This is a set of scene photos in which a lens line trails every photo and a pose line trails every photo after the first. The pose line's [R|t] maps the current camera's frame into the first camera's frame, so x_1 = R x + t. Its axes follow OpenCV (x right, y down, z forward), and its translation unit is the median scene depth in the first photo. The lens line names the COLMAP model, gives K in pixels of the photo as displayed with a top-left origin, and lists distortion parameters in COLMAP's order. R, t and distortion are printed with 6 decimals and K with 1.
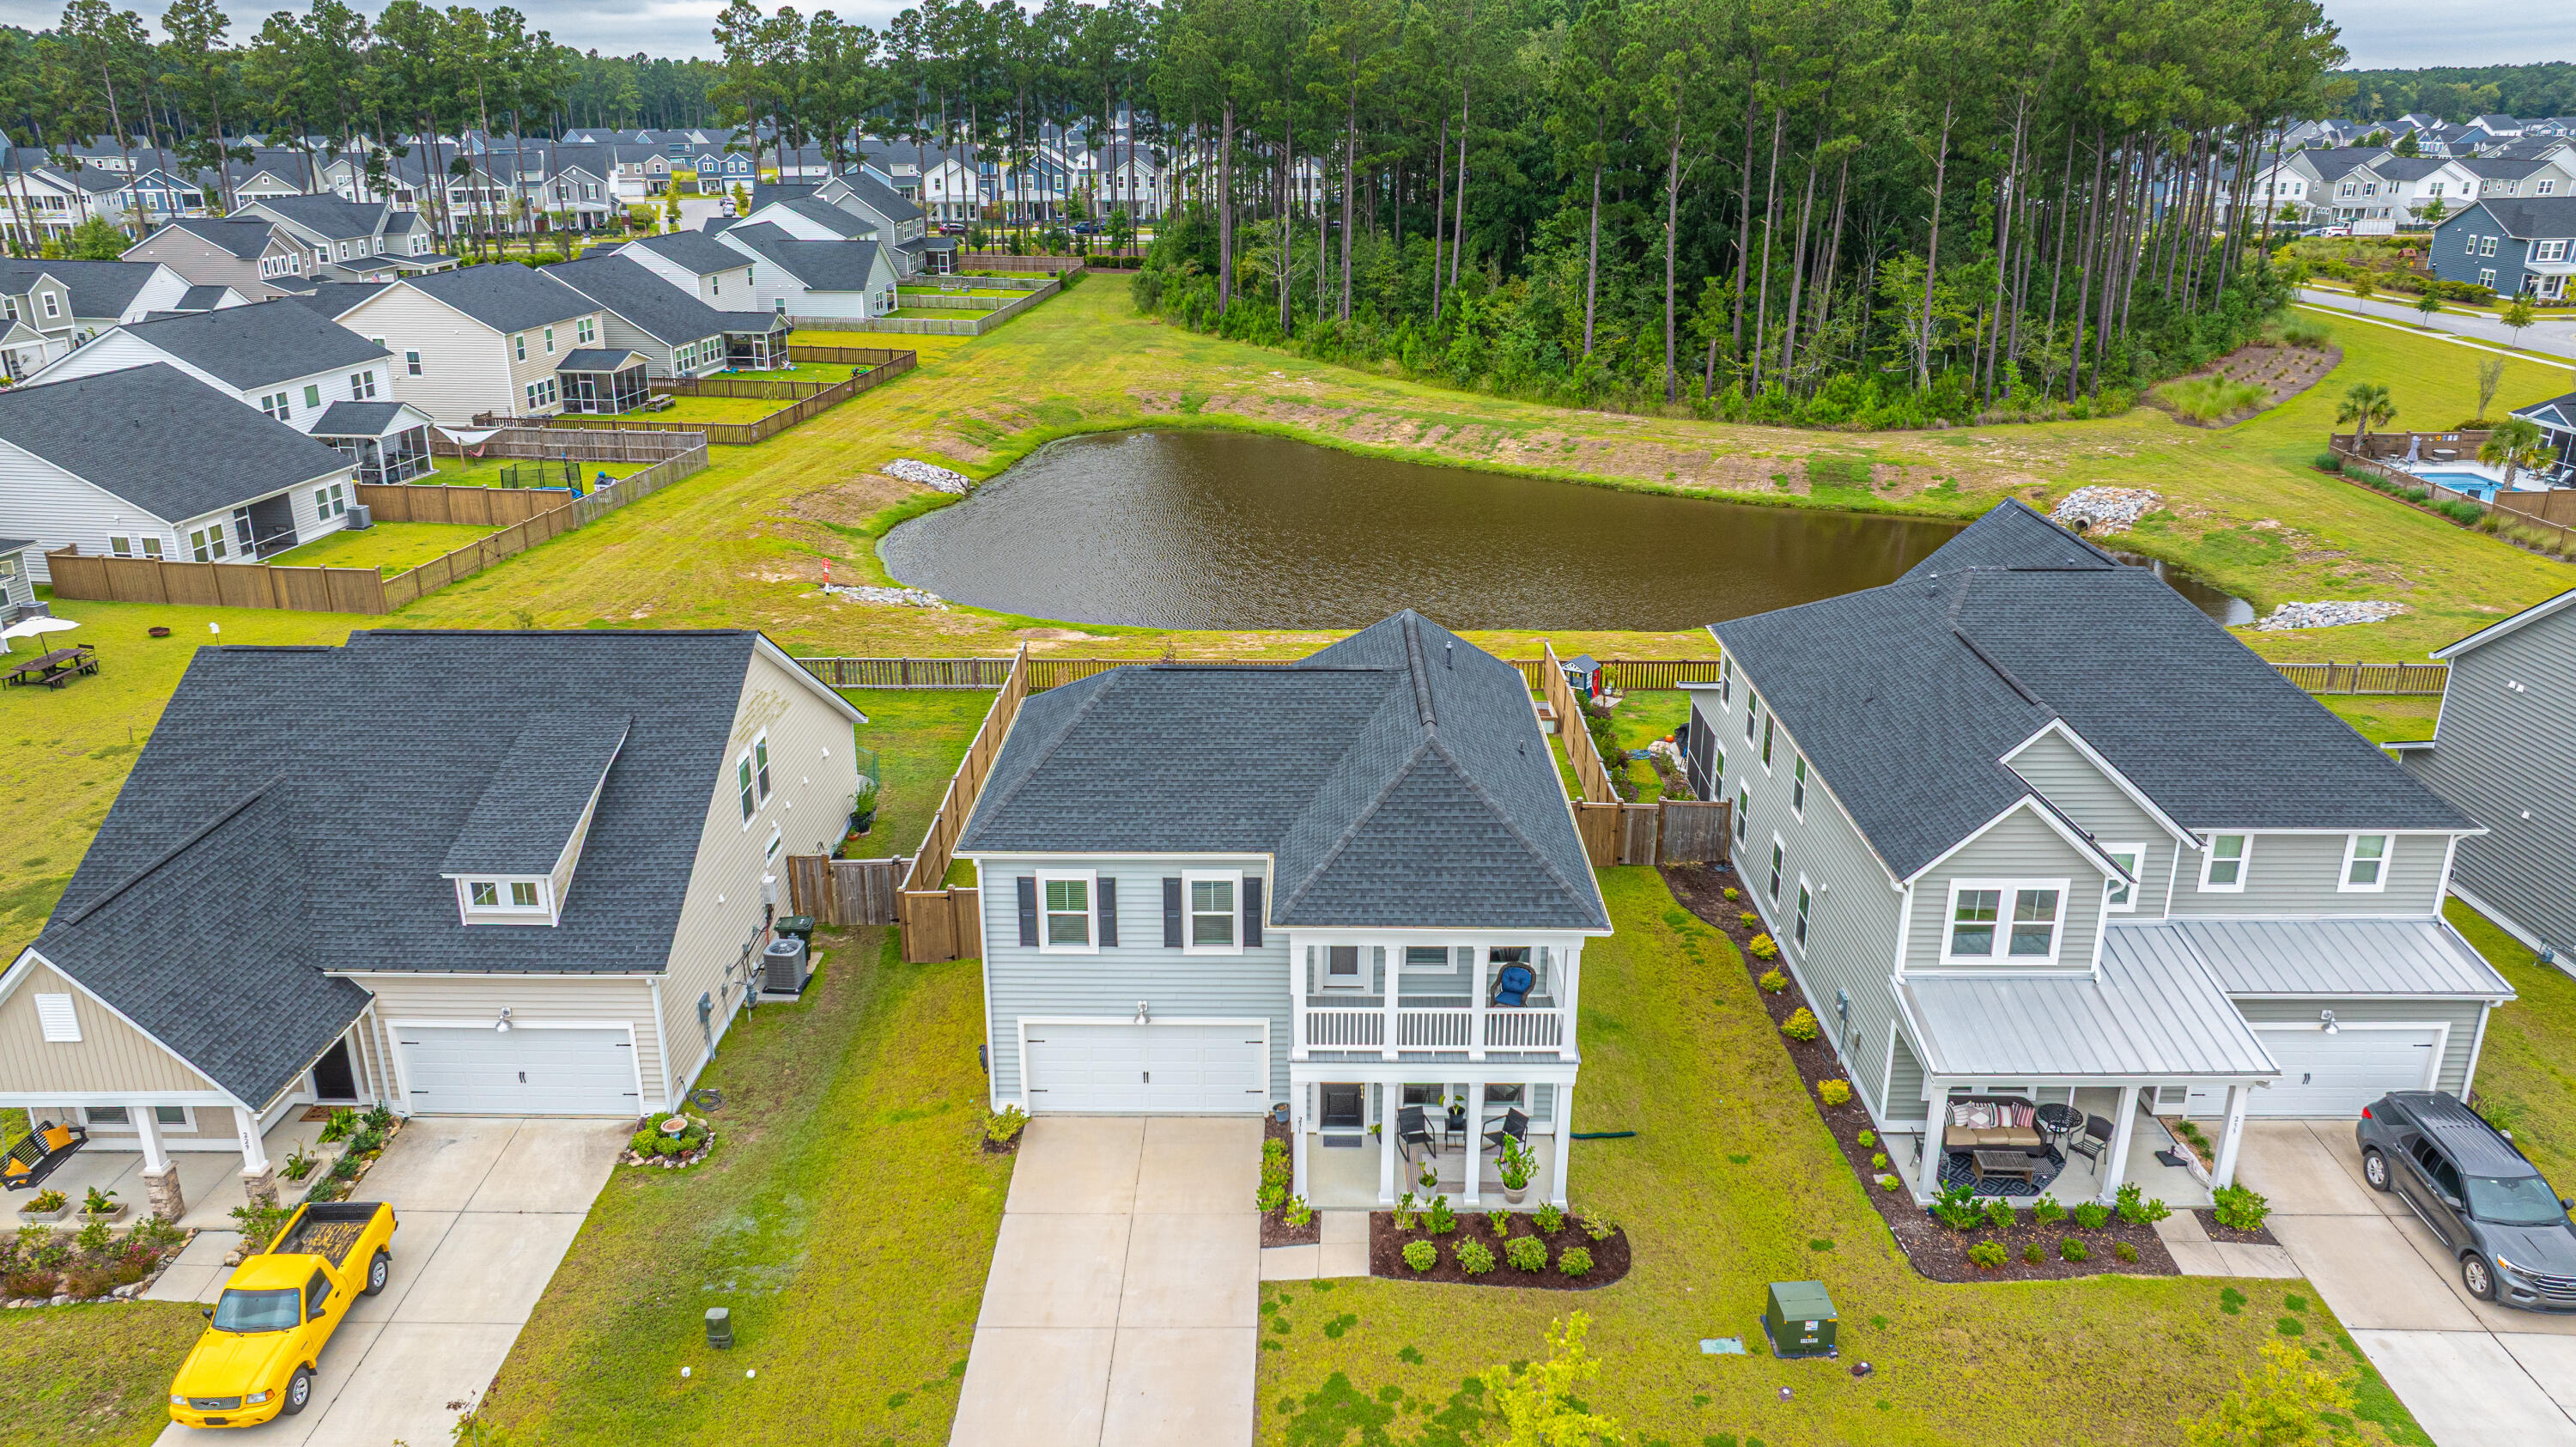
lens RADIAL K [[1809.5, 0, 1299.9], [0, 1809.5, 711.2], [0, 0, 1]] dist [-0.019282, 0.000559]
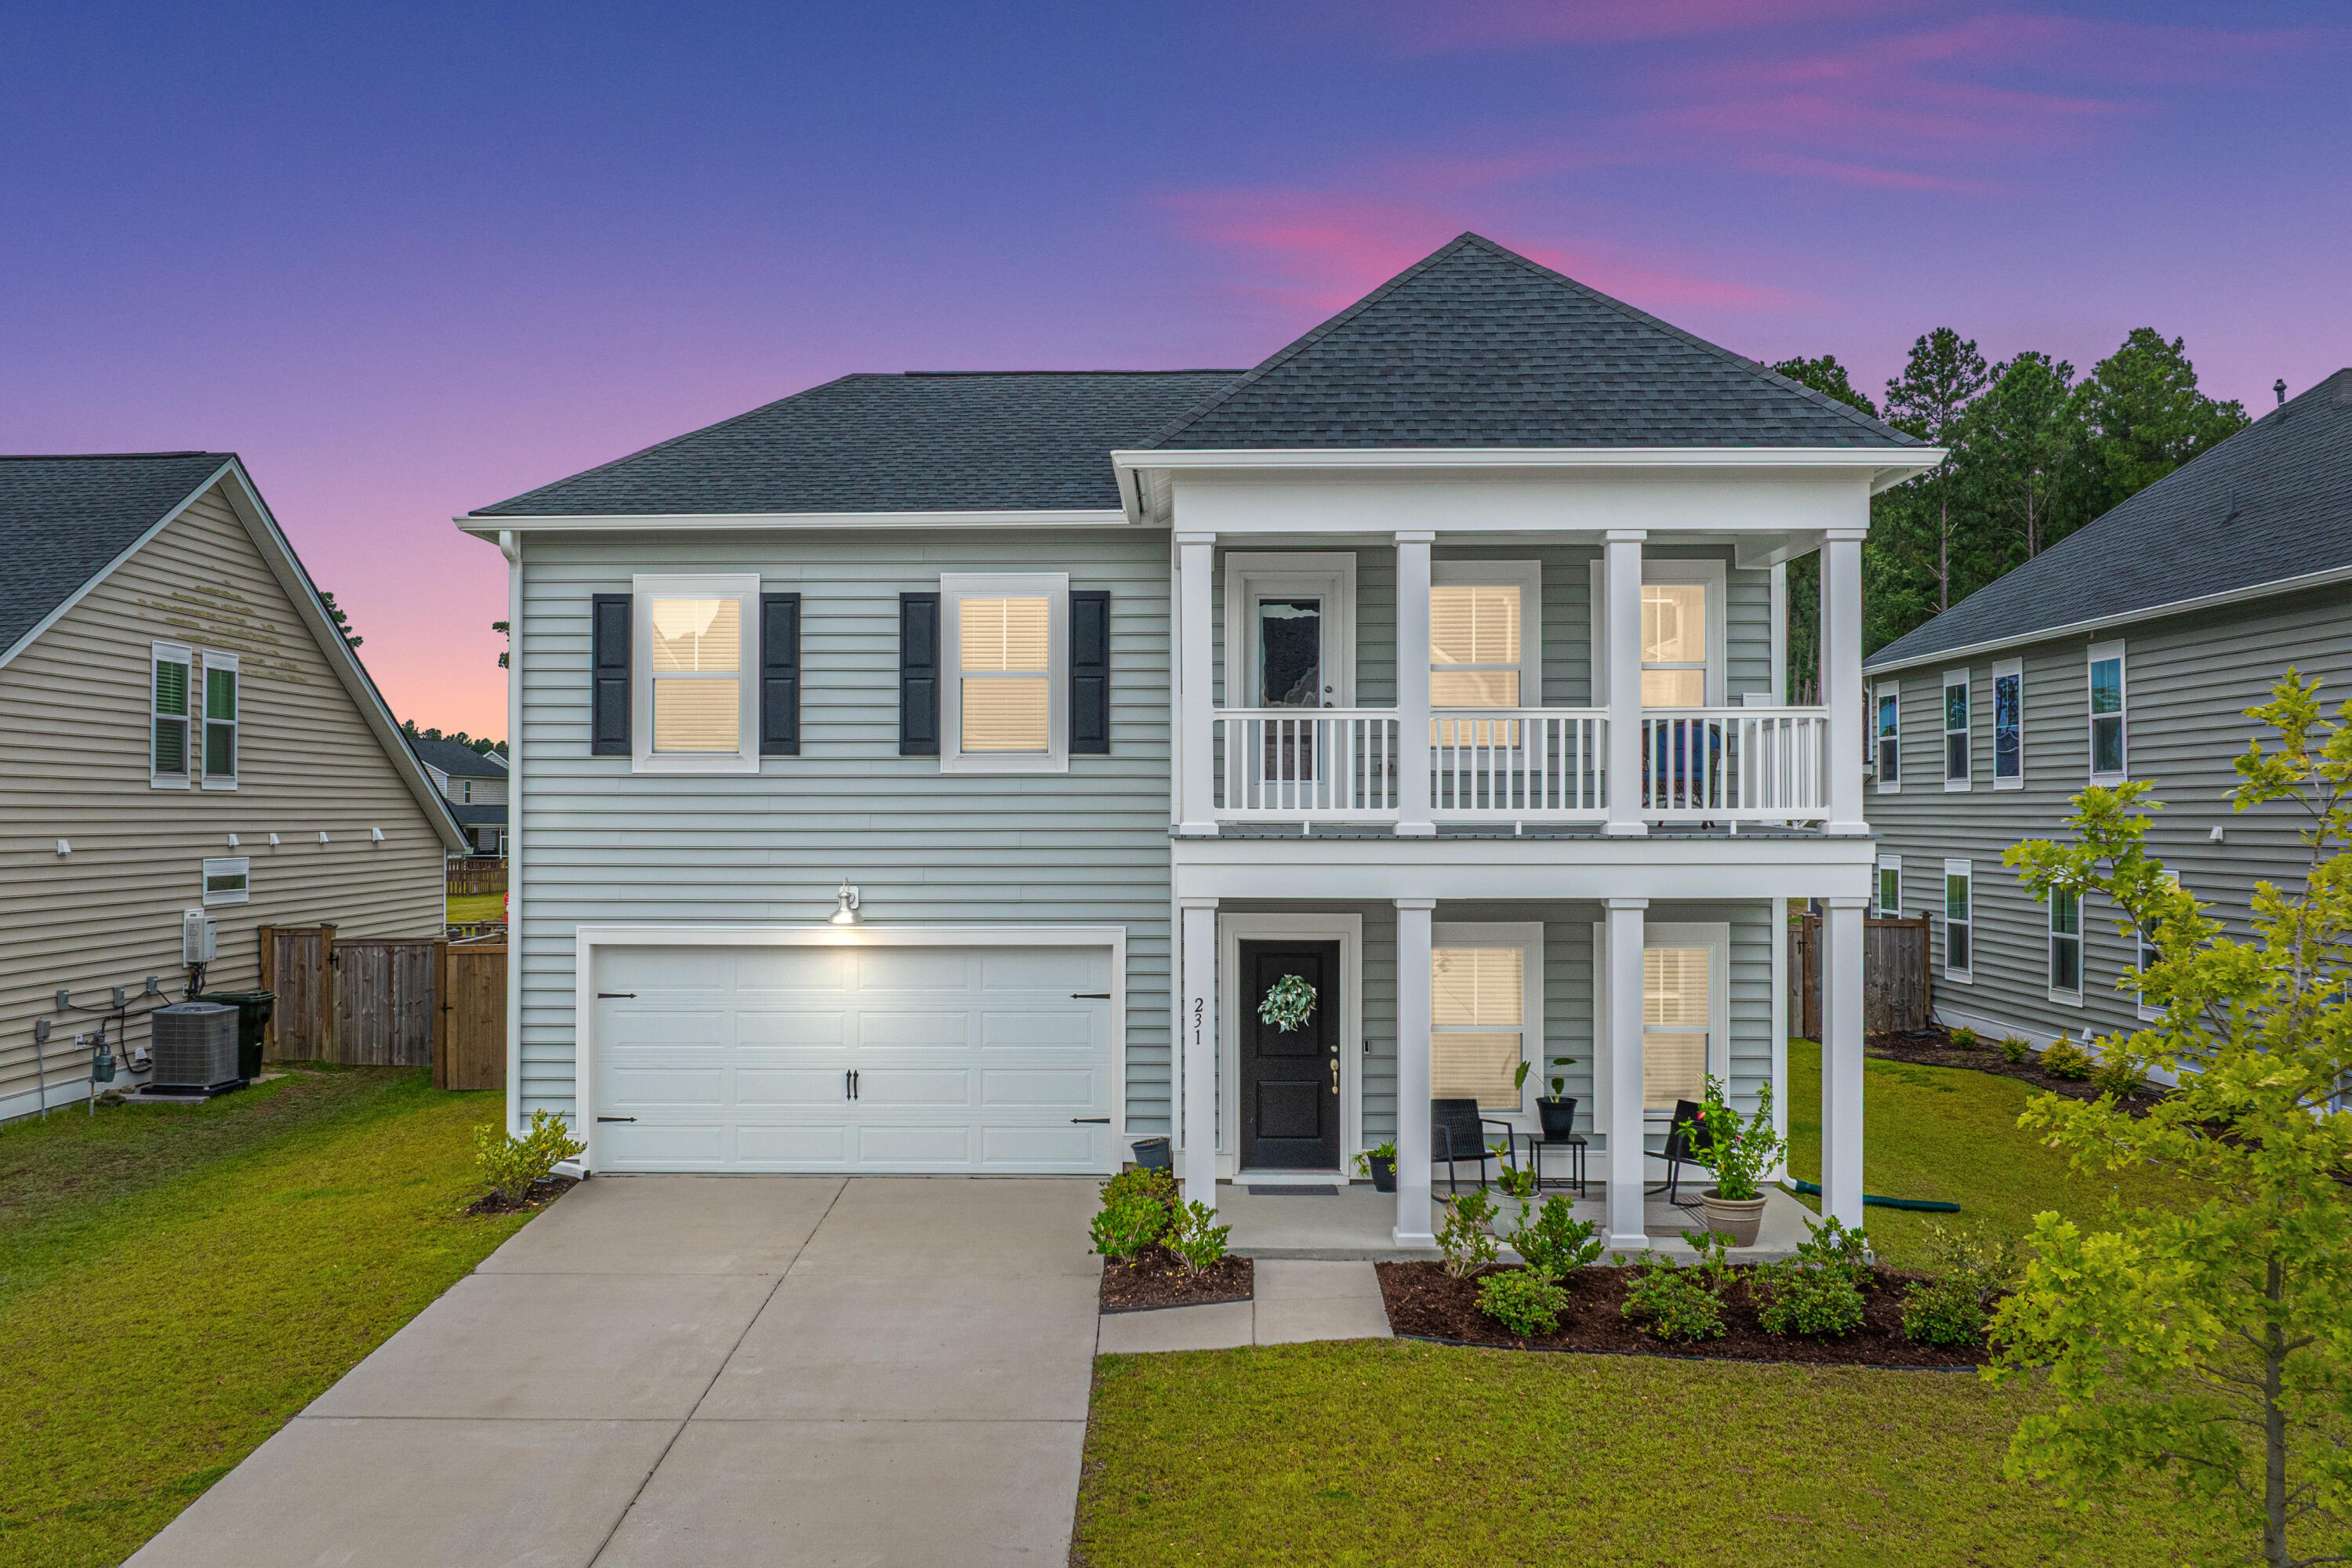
lens RADIAL K [[2002.8, 0, 1107.2], [0, 2002.8, 789.4], [0, 0, 1]] dist [-0.017738, -0.009300]
pose [[0.999714, -0.001573, -0.023851, -0.008172], [-0.006682, 0.939650, -0.342073, 0.276374], [0.022950, 0.342135, 0.939371, 0.458431]]
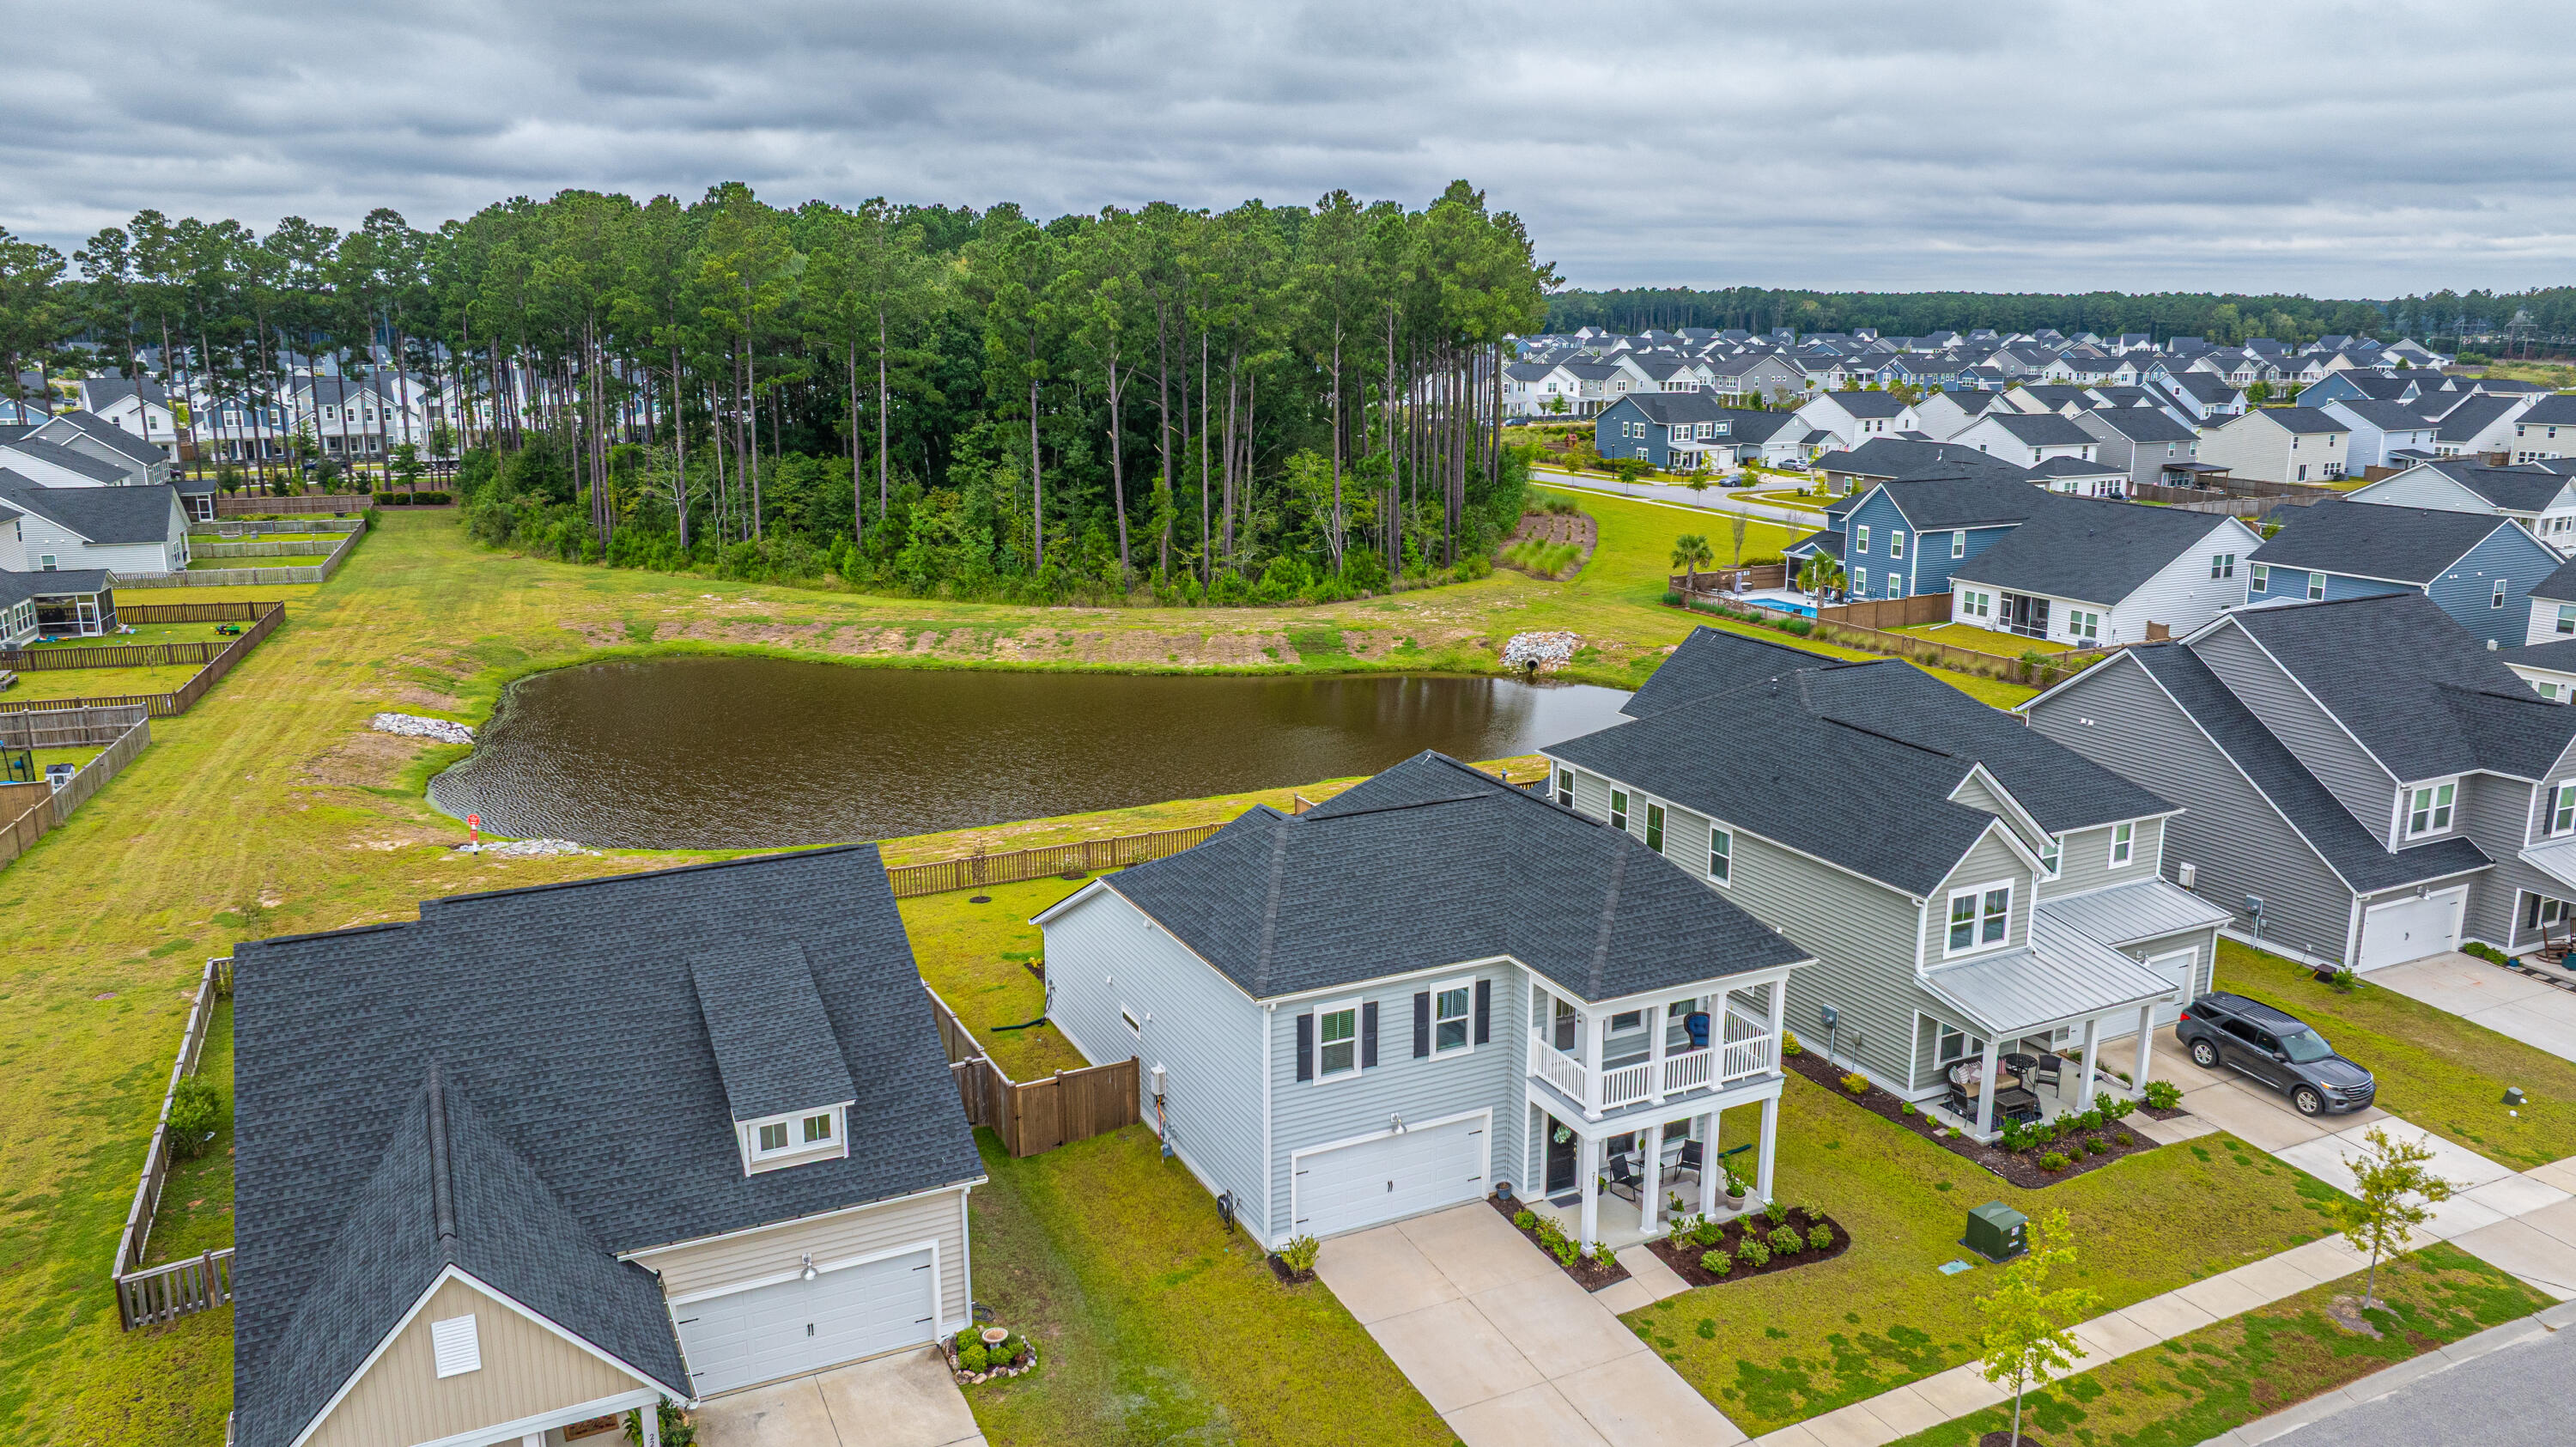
lens RADIAL K [[1809.5, 0, 1299.9], [0, 1809.5, 711.2], [0, 0, 1]] dist [-0.019282, 0.000559]
pose [[0.892791, -0.099773, 0.439282, -0.532224], [0.149436, 0.985540, -0.079868, -0.001559], [-0.424962, 0.136950, 0.894792, 0.004356]]
